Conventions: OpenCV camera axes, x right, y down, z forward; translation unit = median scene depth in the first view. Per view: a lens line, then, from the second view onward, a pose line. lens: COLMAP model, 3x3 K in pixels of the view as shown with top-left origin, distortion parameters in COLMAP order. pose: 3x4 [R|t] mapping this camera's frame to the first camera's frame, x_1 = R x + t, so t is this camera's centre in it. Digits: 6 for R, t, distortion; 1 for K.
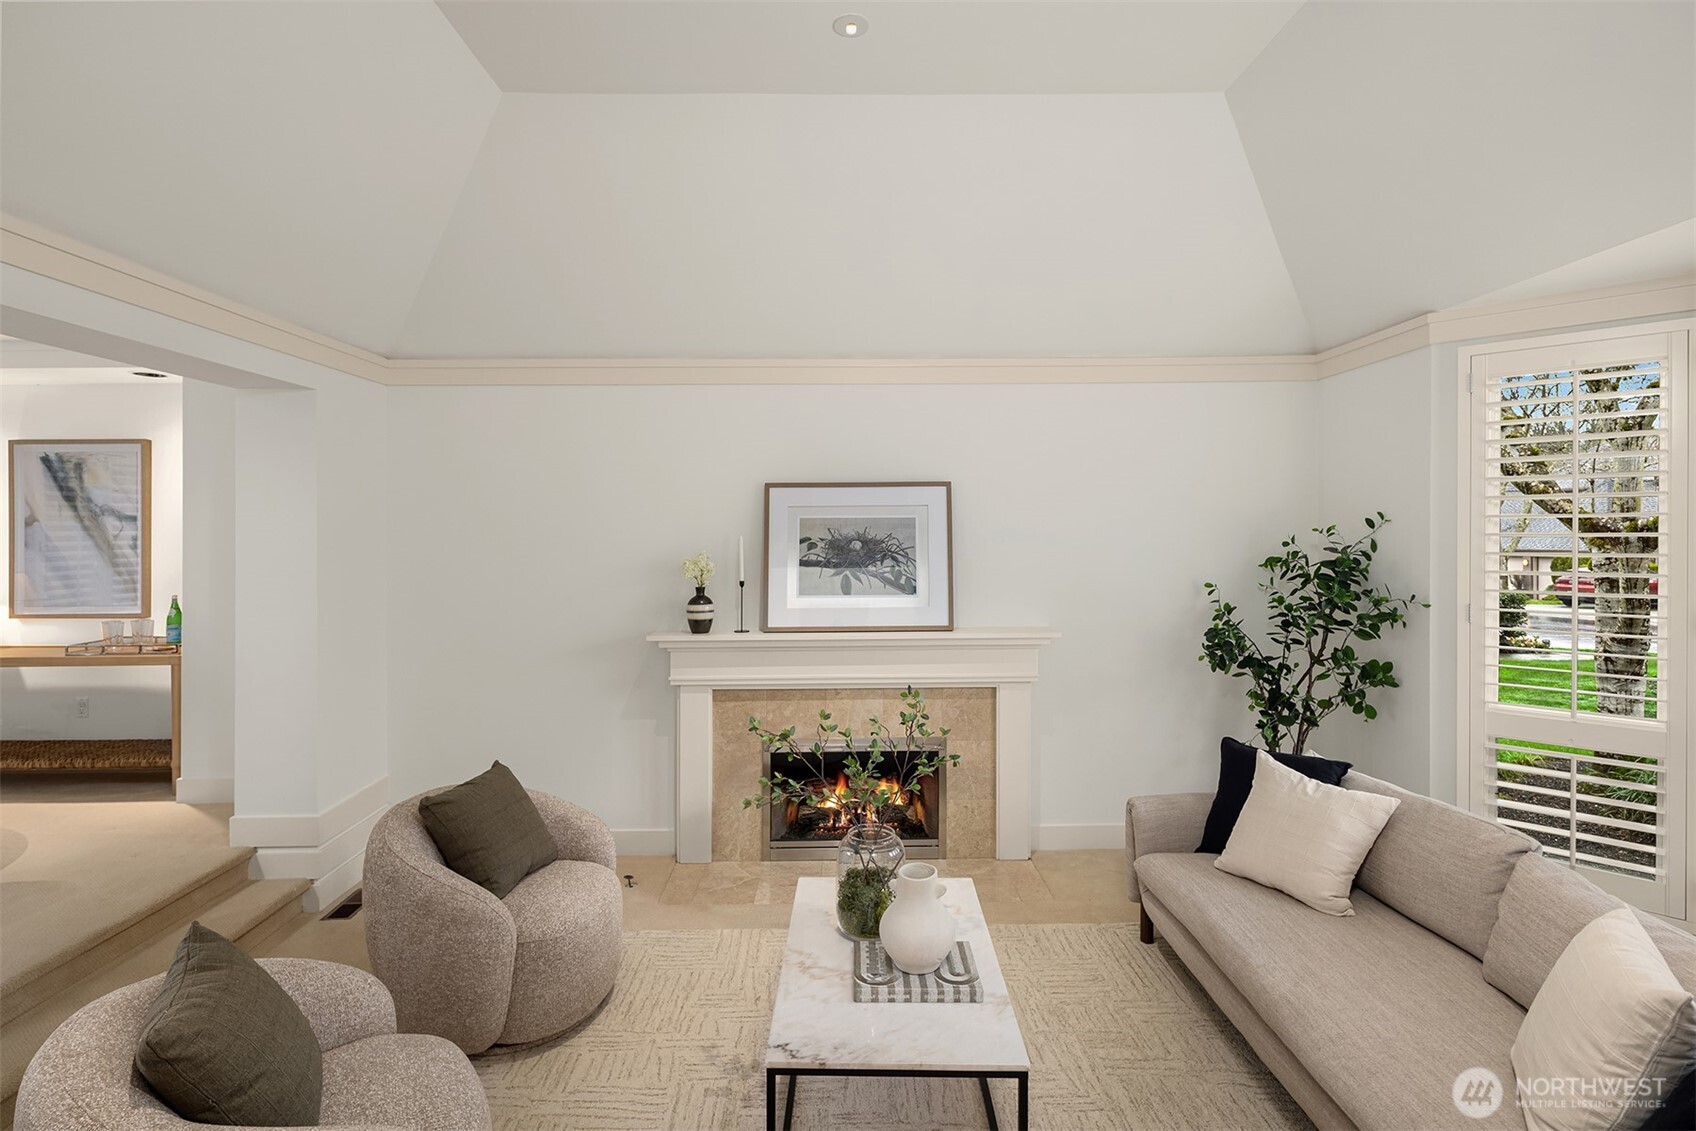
lens RADIAL K [[799.9, 0, 842.9], [0, 799.9, 514.4], [0, 0, 1]] dist [-0.000090, -0.000487]
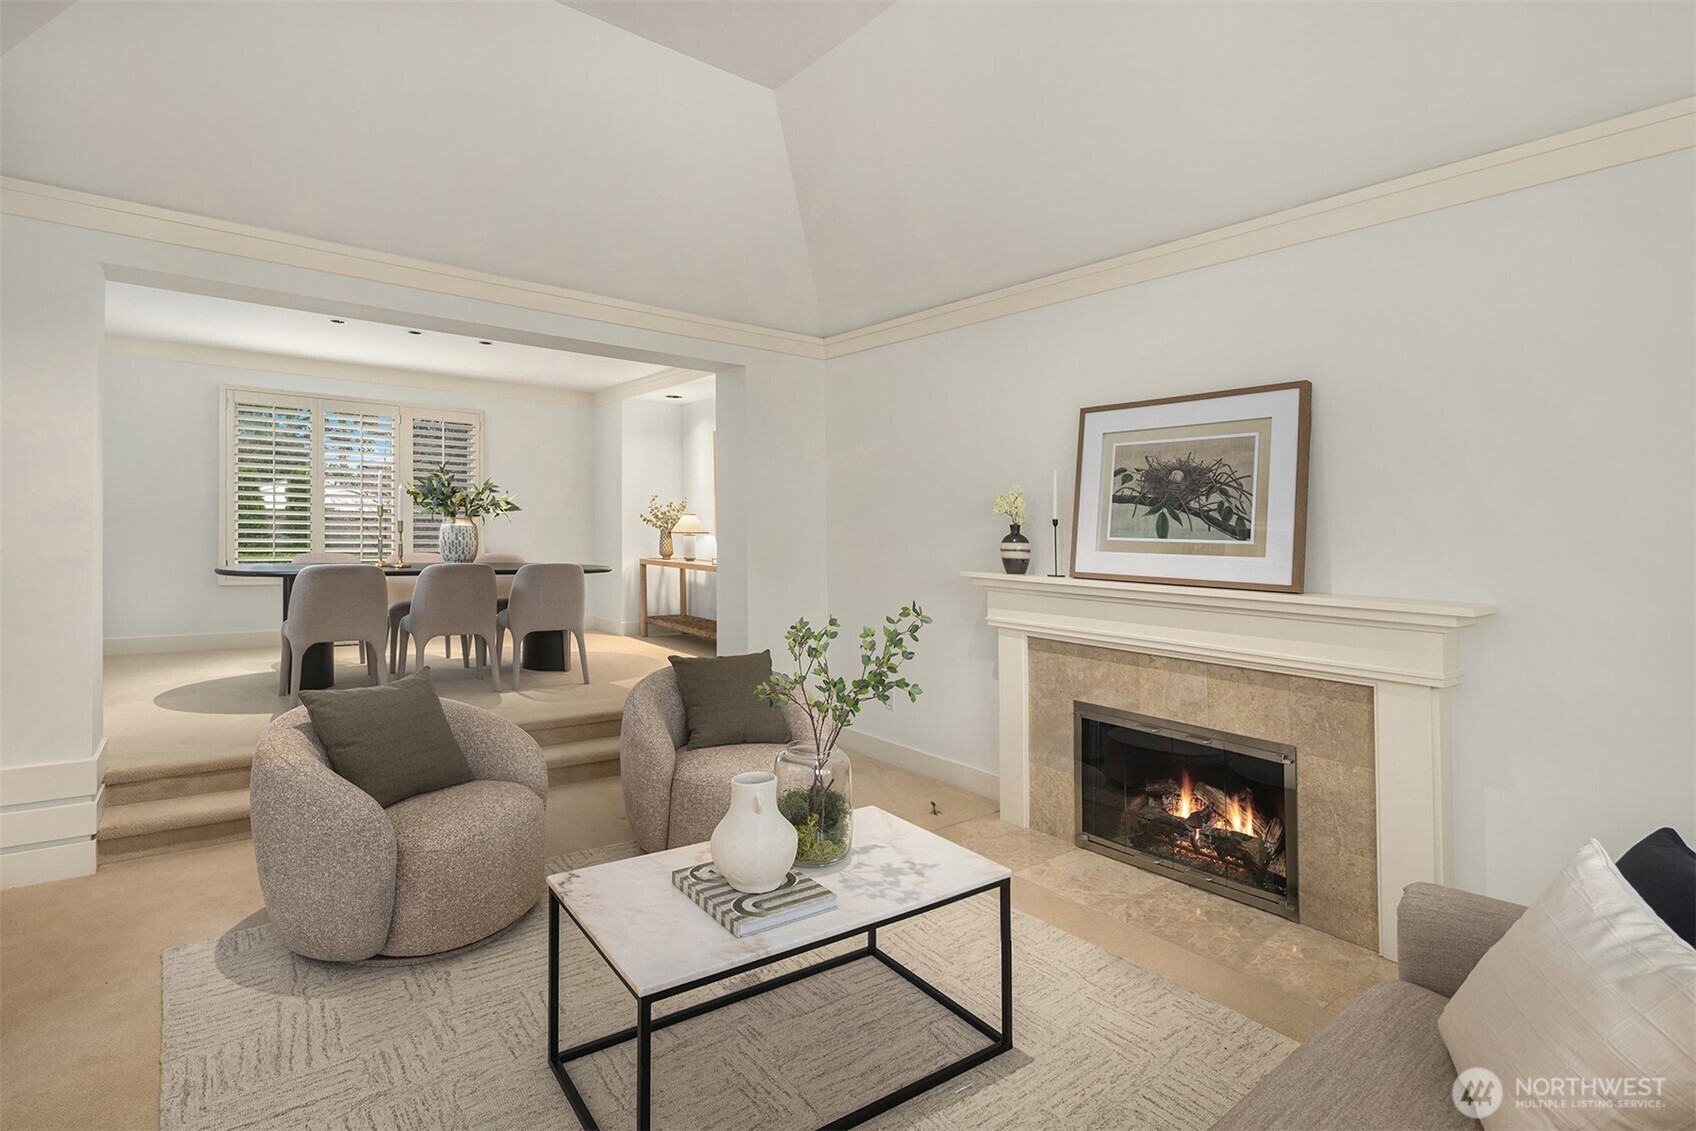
lens RADIAL K [[806.0, 0, 849.9], [0, 806.0, 477.6], [0, 0, 1]] dist [0.001114, -0.000156]
pose [[0.625582, -0.028036, -0.779655, 0.439074], [0.000711, 0.999374, -0.035367, 0.068777], [0.780158, 0.021571, 0.625210, 0.253469]]
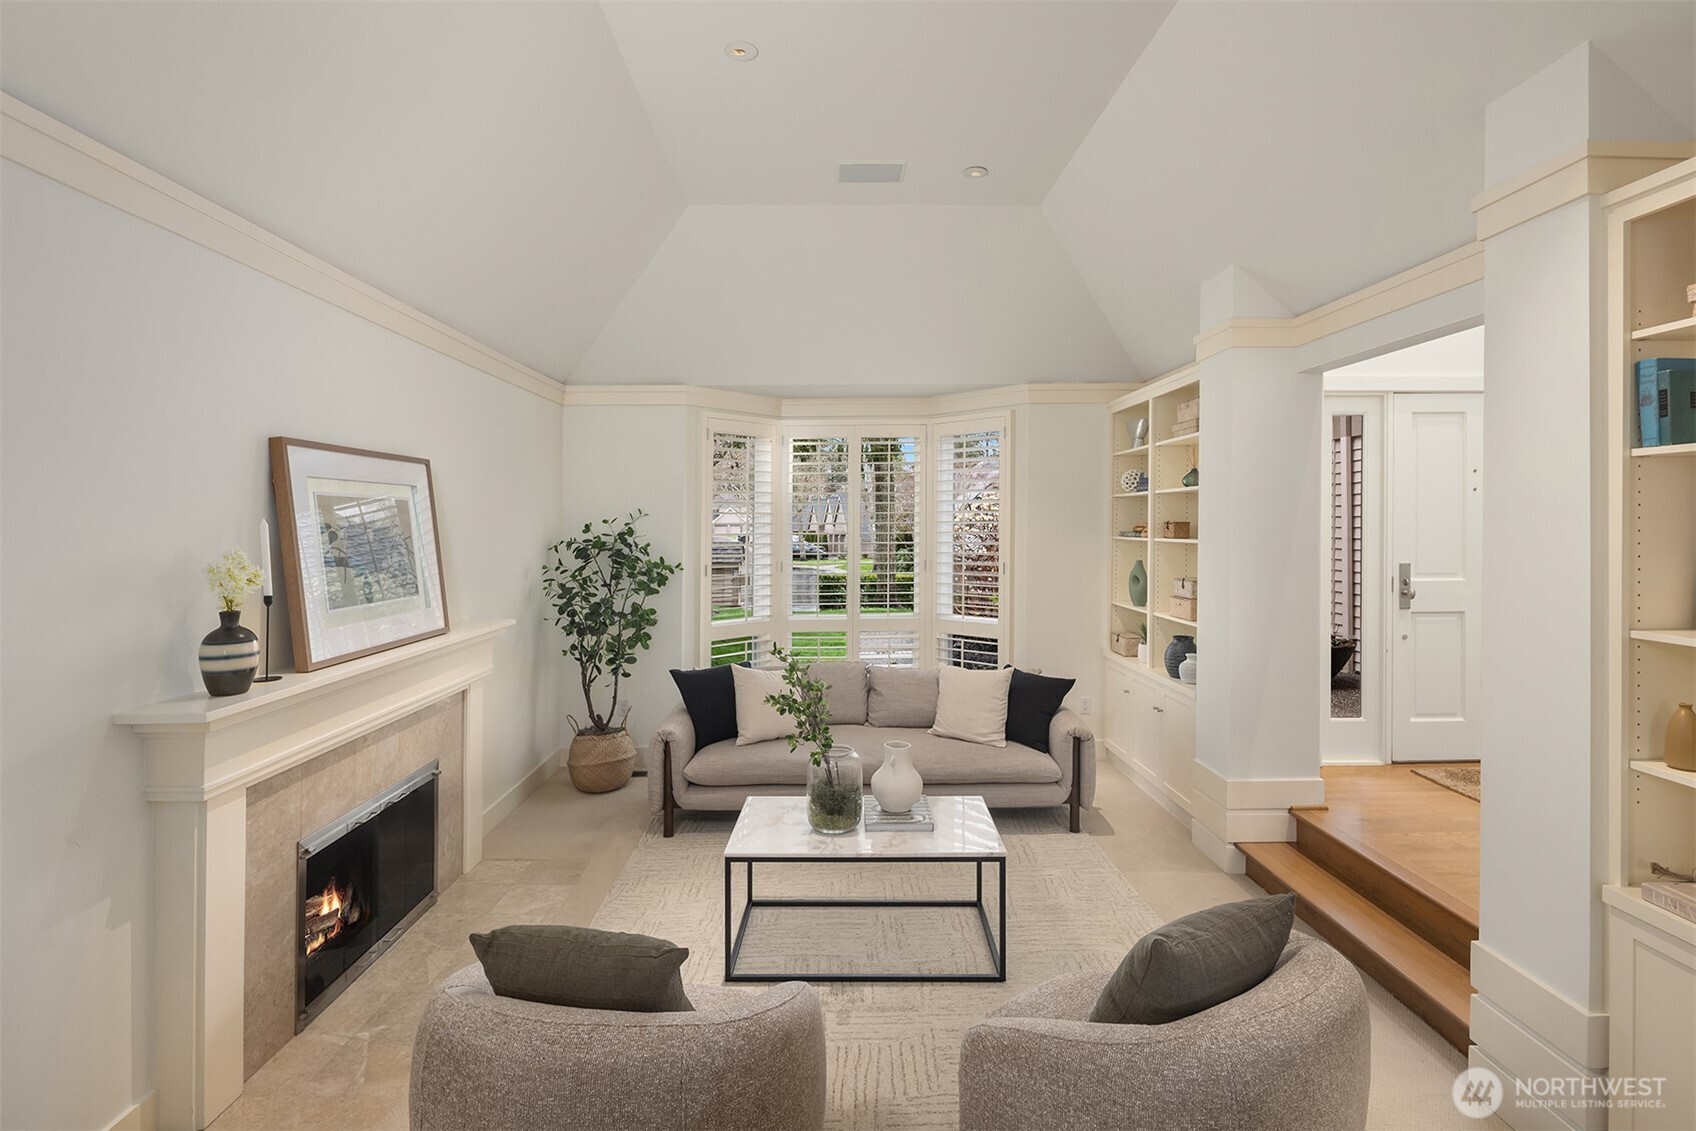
lens RADIAL K [[822.7, 0, 845.4], [0, 822.7, 531.3], [0, 0, 1]] dist [0.003369, -0.004799]
pose [[-0.013457, 0.000962, 0.999909, -0.753180], [-0.010822, 0.999941, -0.001108, 0.031420], [-0.999851, -0.010836, -0.013446, 0.578897]]
